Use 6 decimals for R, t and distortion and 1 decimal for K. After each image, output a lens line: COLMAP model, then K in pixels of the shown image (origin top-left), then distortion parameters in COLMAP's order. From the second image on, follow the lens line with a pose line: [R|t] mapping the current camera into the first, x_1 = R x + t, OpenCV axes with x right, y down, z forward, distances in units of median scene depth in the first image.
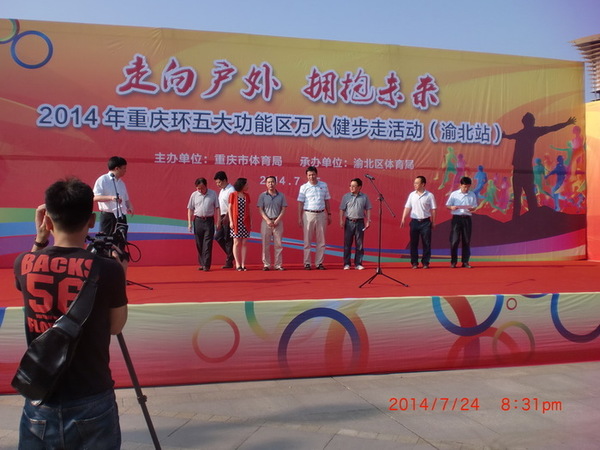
lens RADIAL K [[622.9, 0, 300.9], [0, 622.9, 225.5], [0, 0, 1]] dist [-0.019450, 0.000000]
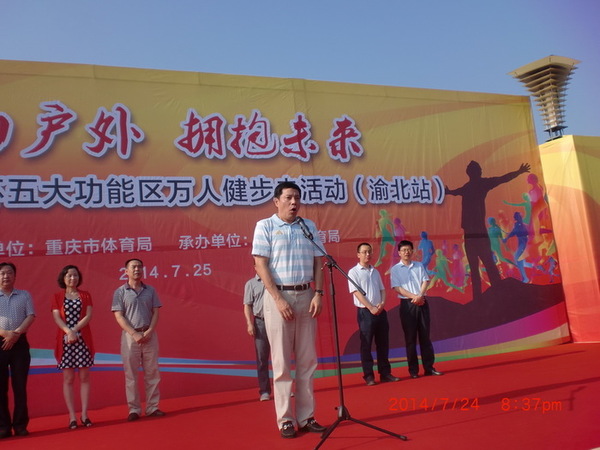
lens RADIAL K [[622.9, 0, 298.2], [0, 622.9, 224.4], [0, 0, 1]] dist [-0.019450, 0.000000]
pose [[0.960153, -0.051993, 0.274595, -0.064239], [0.104514, 0.978052, -0.180255, 0.015124], [-0.259196, 0.201771, 0.944514, 0.324901]]
